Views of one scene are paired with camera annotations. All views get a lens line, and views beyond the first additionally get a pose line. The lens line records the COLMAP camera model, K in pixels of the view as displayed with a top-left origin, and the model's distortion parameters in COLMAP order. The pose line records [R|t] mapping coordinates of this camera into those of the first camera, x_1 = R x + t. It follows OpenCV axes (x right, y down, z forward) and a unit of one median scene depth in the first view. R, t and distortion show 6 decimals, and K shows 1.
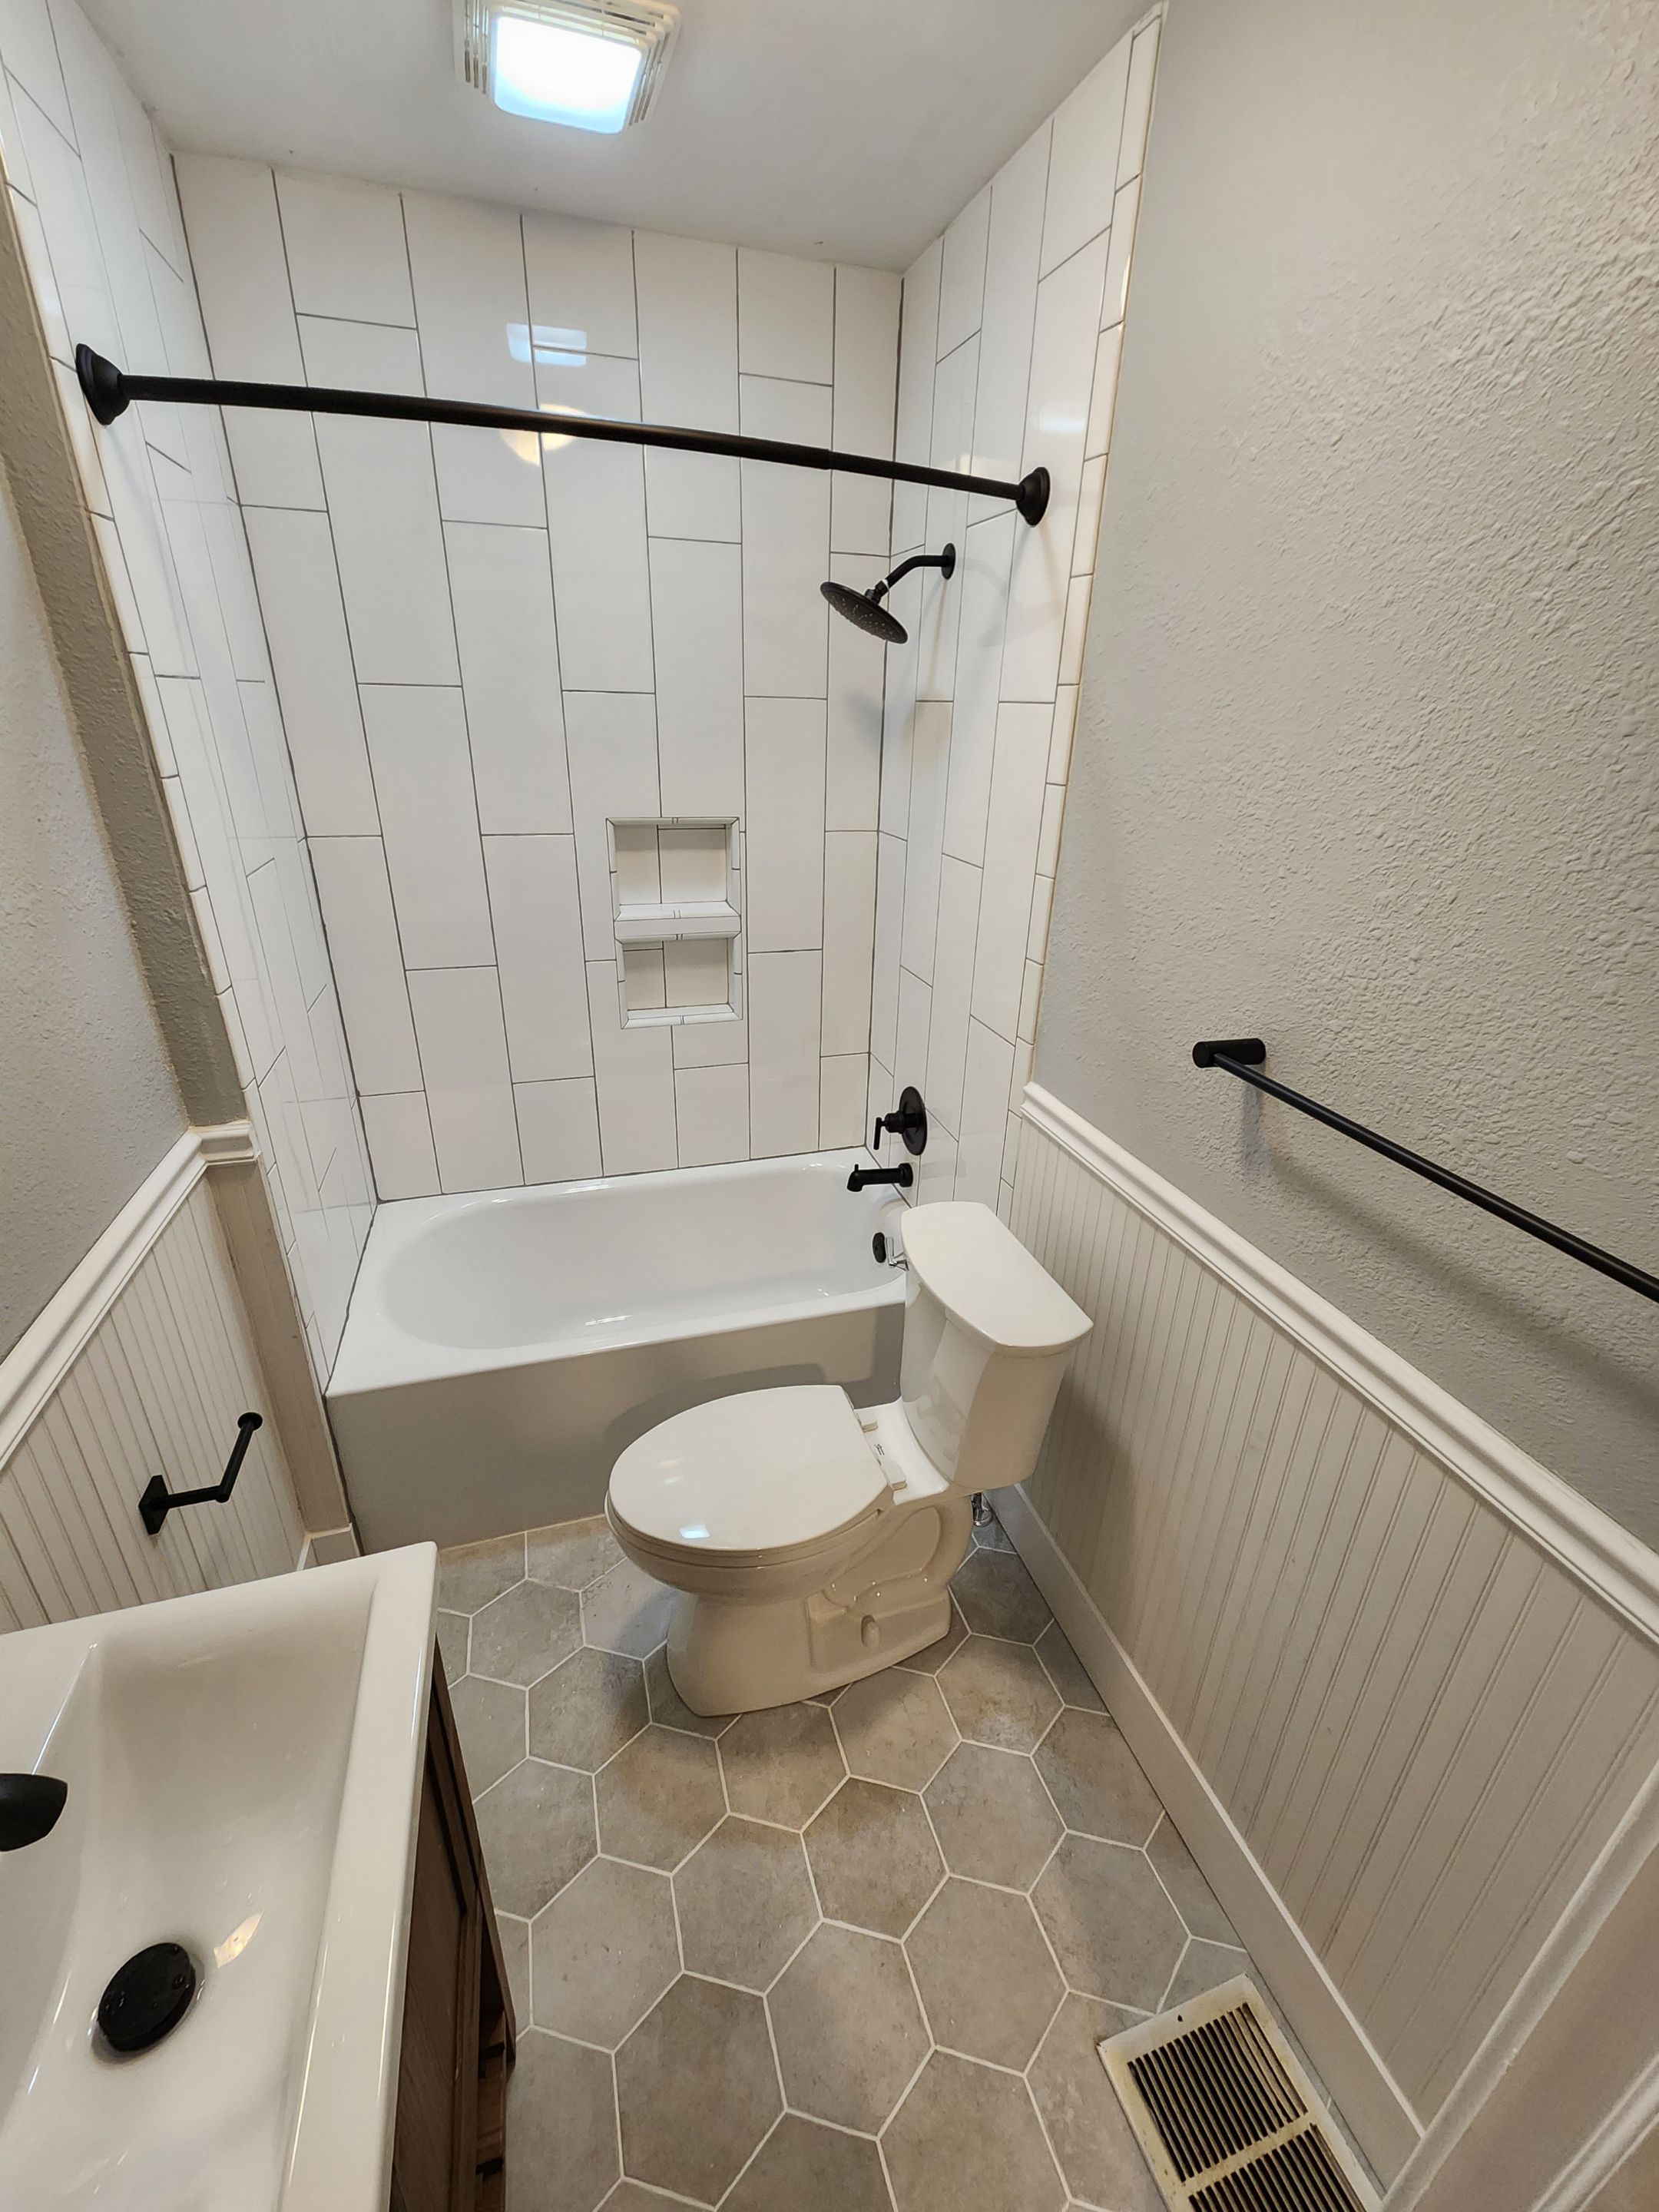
lens RADIAL K [[908.0, 0, 828.1], [0, 908.0, 1103.2], [0, 0, 1]] dist [-0.008637, 0.000821]
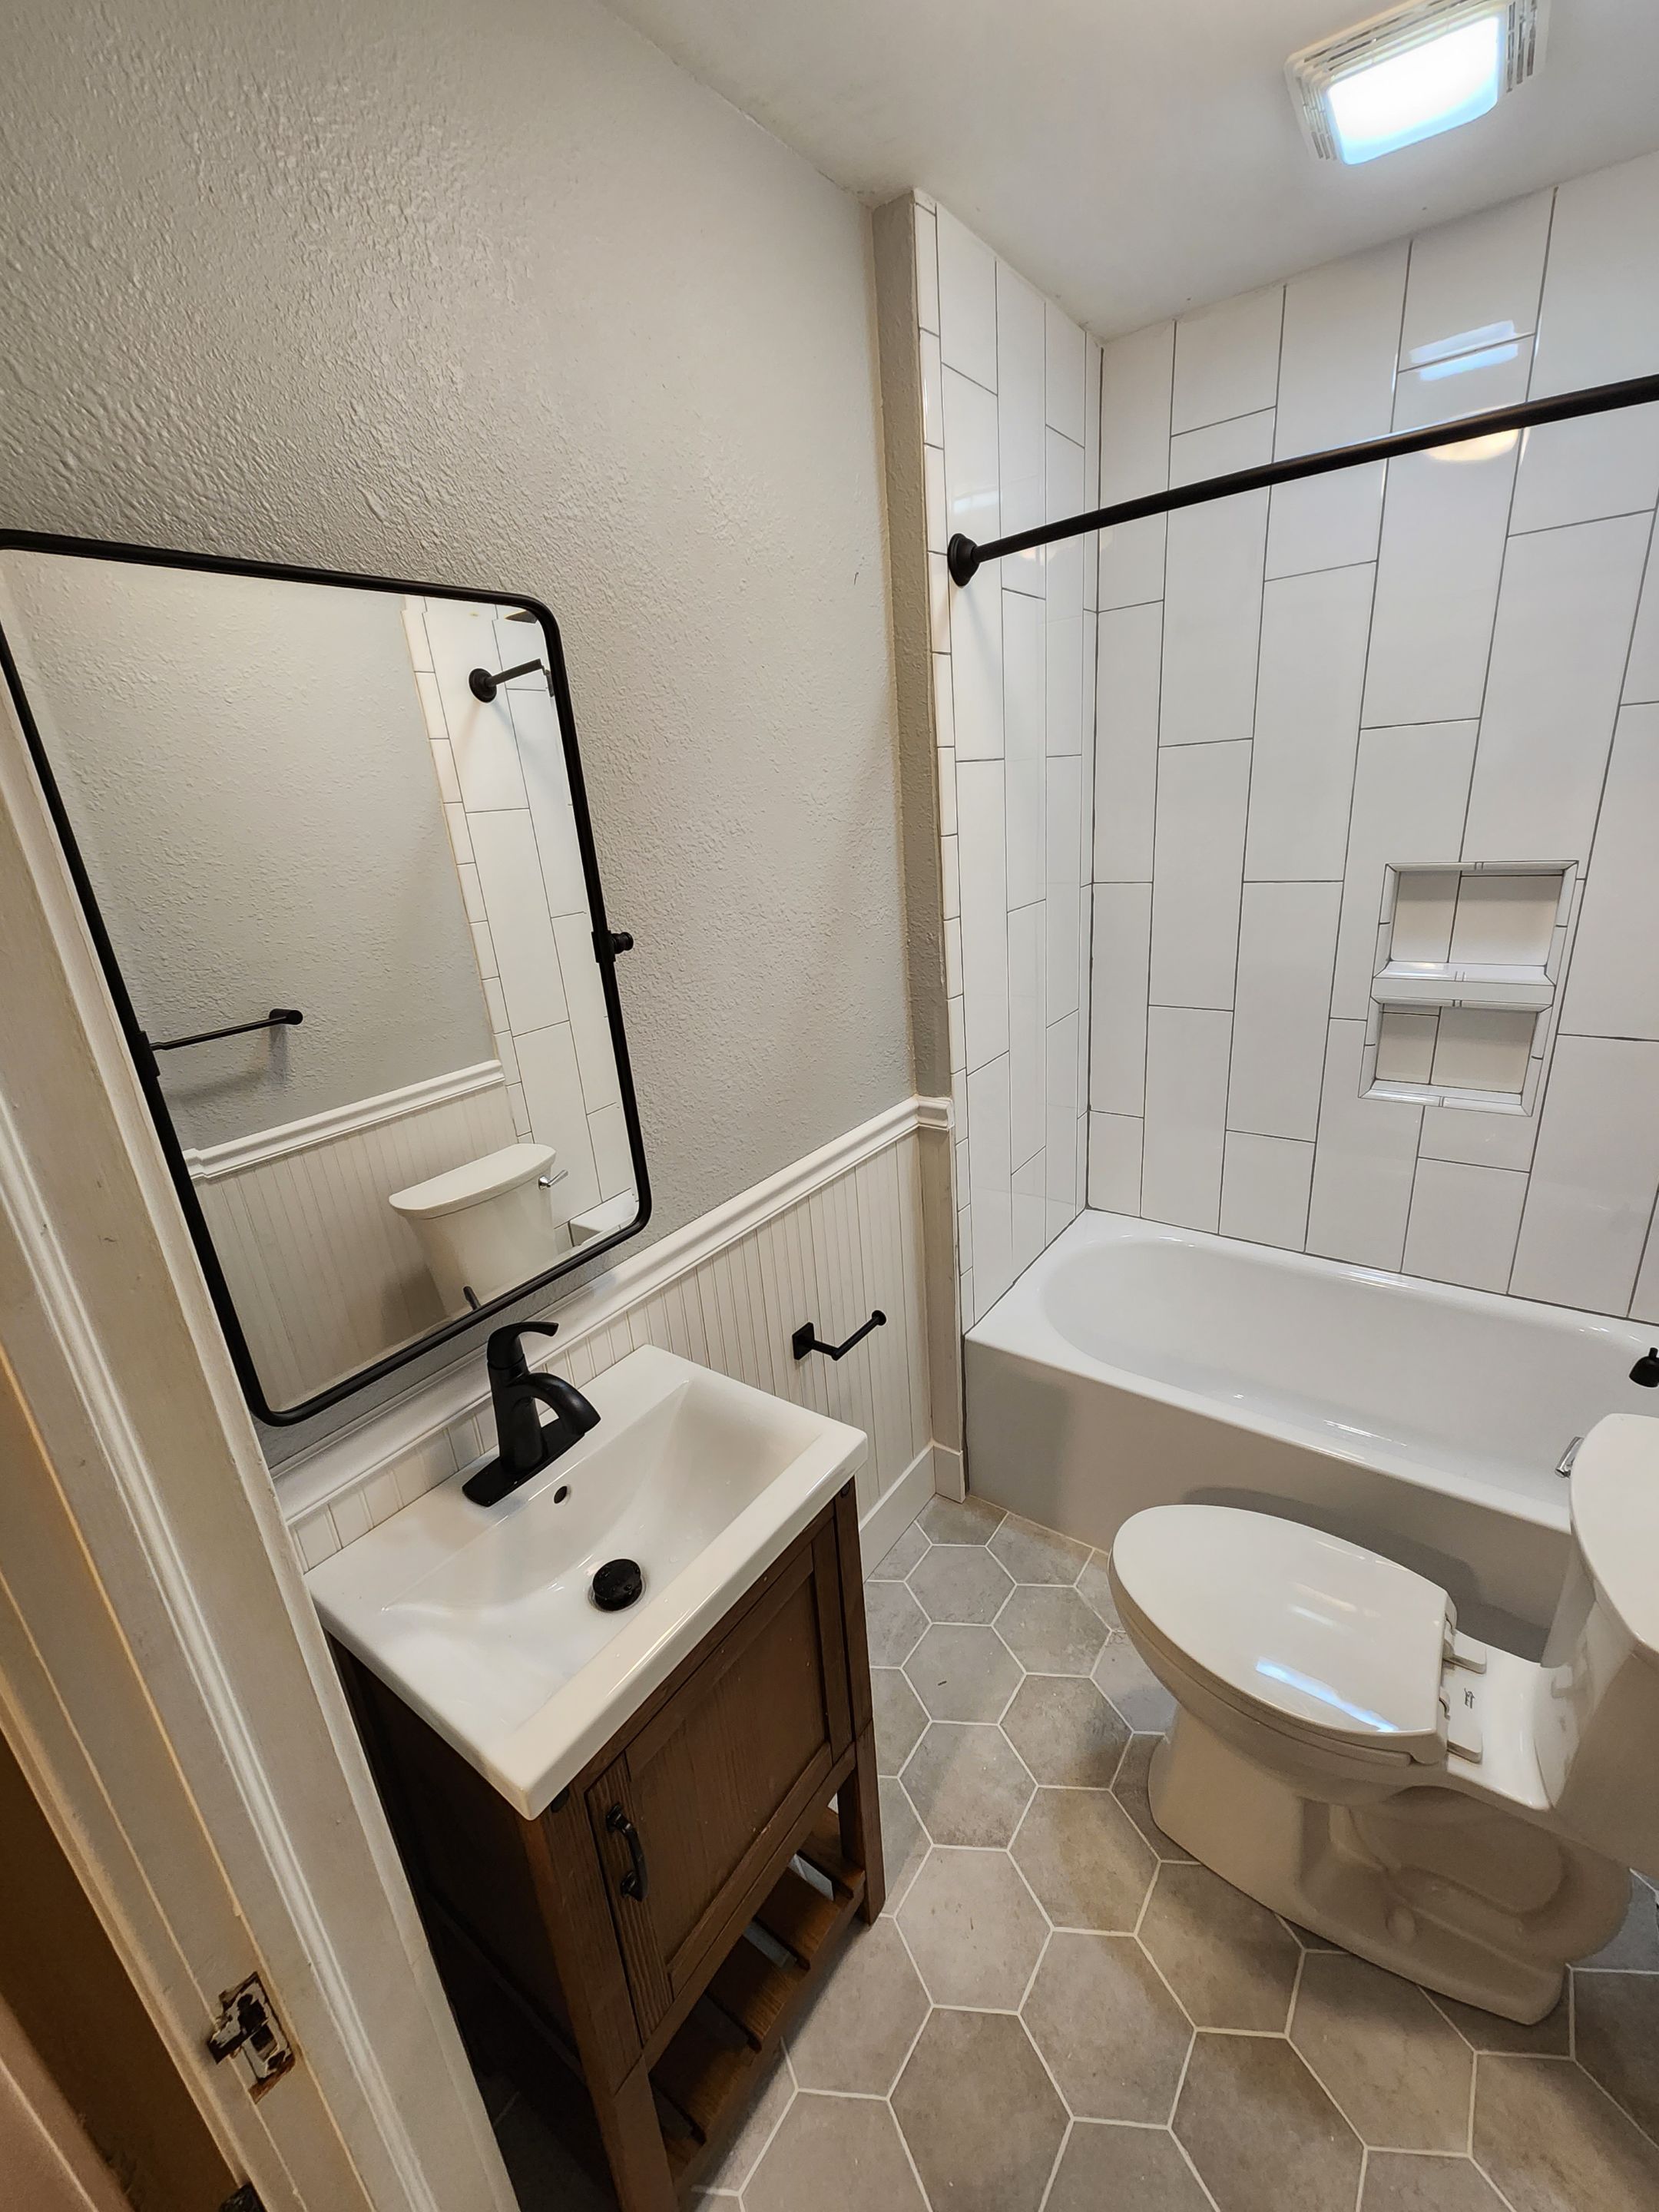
lens RADIAL K [[908.0, 0, 822.6], [0, 908.0, 1104.8], [0, 0, 1]] dist [-0.008637, 0.000821]
pose [[0.585424, 0.197464, -0.786312, 0.225994], [-0.235985, 0.969392, 0.067745, -0.014570], [0.775622, 0.145898, 0.614105, 0.063041]]
